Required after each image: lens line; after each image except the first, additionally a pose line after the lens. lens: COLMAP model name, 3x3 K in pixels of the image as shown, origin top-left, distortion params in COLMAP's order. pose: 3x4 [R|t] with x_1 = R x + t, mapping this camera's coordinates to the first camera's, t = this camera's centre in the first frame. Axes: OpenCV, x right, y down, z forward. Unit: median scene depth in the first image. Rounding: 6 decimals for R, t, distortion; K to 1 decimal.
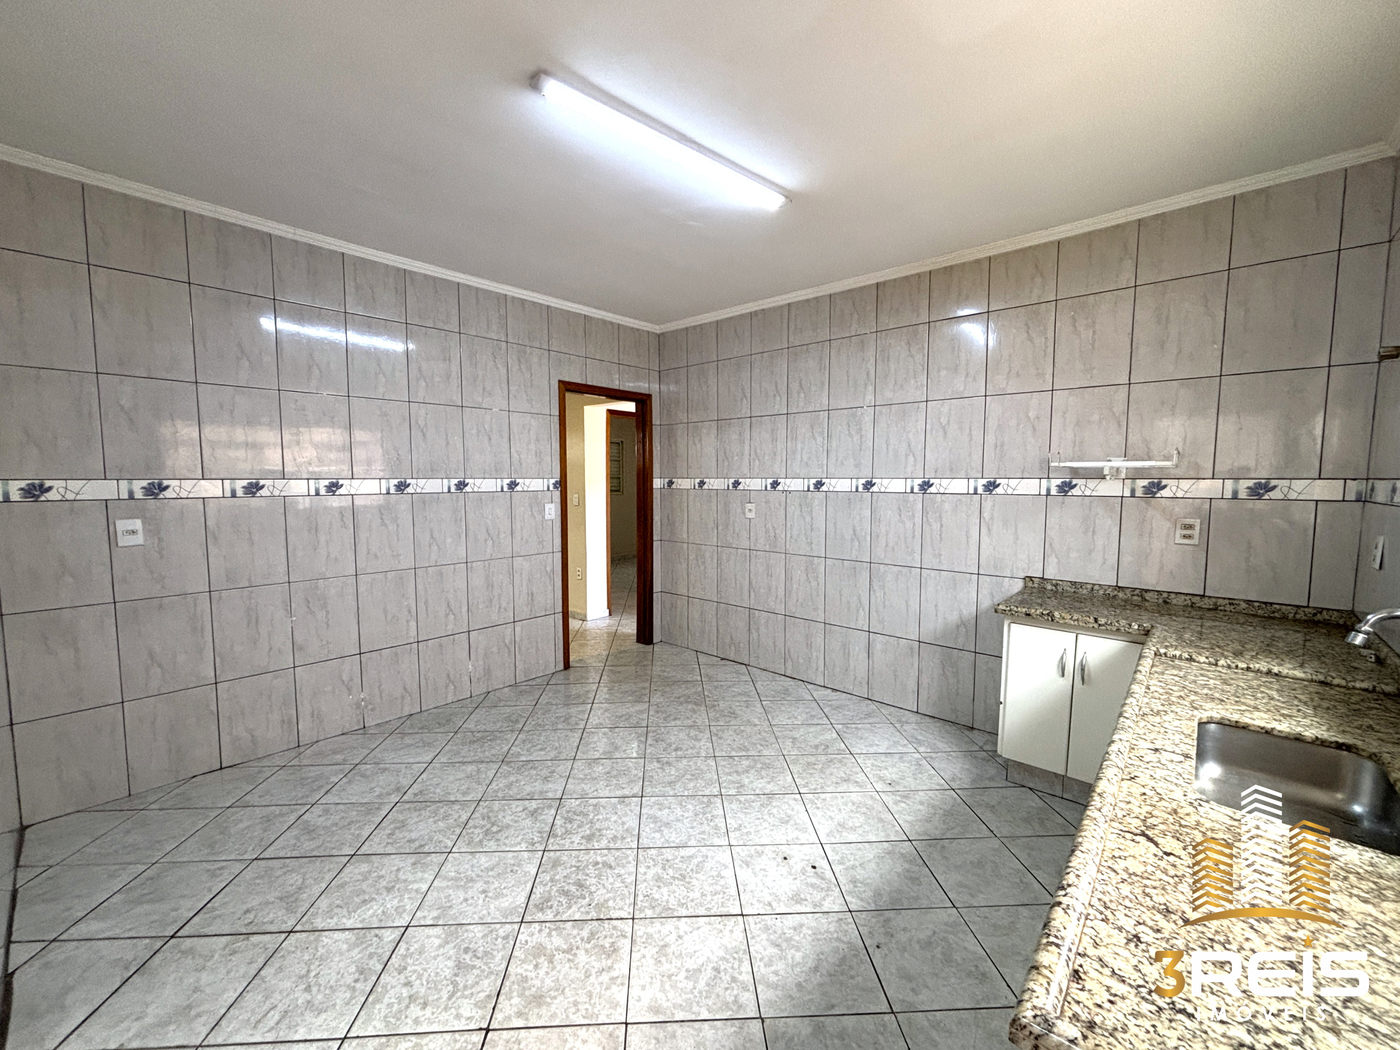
lens RADIAL K [[570.4, 0, 680.5], [0, 570.4, 520.5], [0, 0, 1]] dist [0.008002, 0.001922]
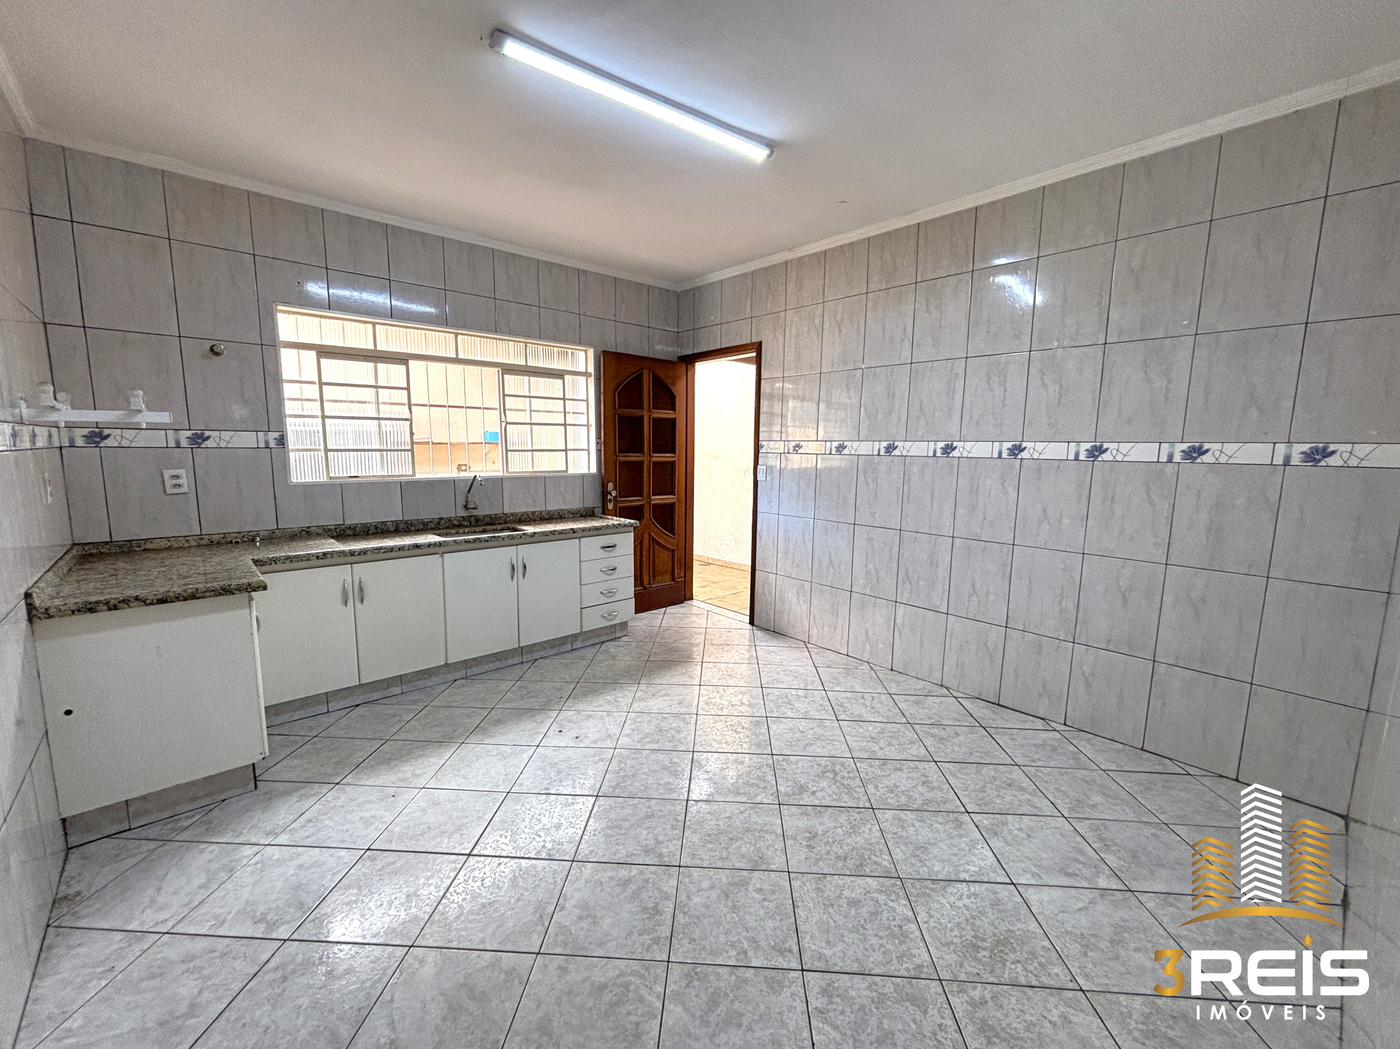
lens RADIAL K [[570.4, 0, 692.6], [0, 570.4, 518.4], [0, 0, 1]] dist [0.008002, 0.001922]
pose [[-0.995702, -0.025055, 0.089164, -0.108605], [-0.006623, 0.979511, 0.201282, -0.089006], [-0.092380, 0.199826, -0.975467, 1.348614]]
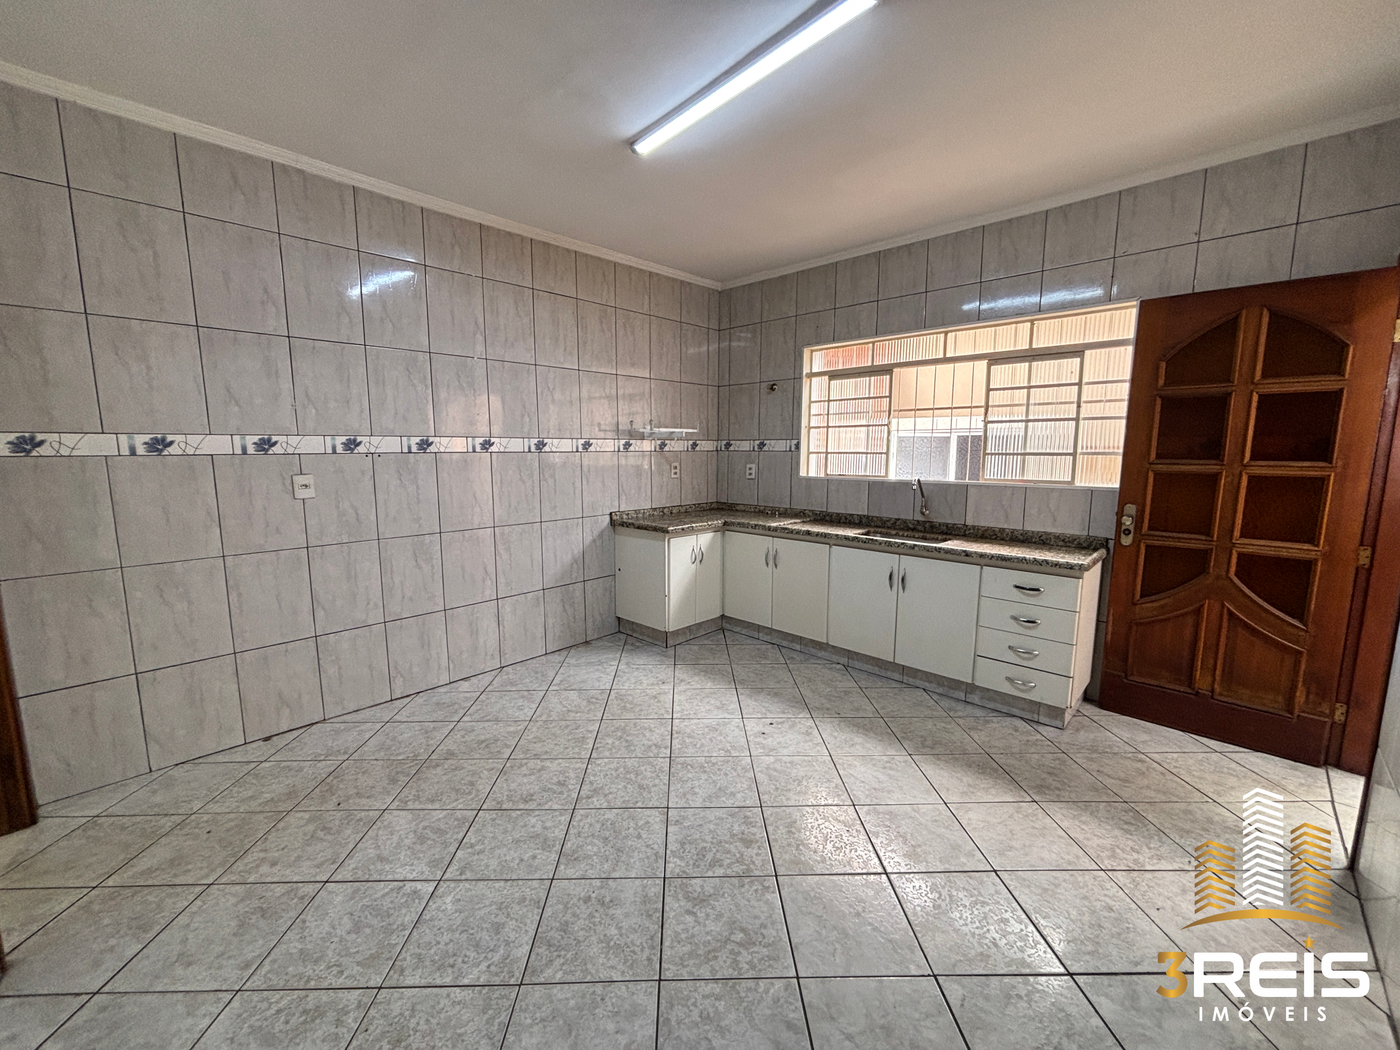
lens RADIAL K [[570.4, 0, 705.0], [0, 570.4, 519.9], [0, 0, 1]] dist [0.008002, 0.001922]
pose [[0.002962, -0.131328, 0.991335, -0.655383], [0.073069, 0.988717, 0.130763, -0.039410], [-0.997322, 0.072049, 0.012524, 0.689804]]
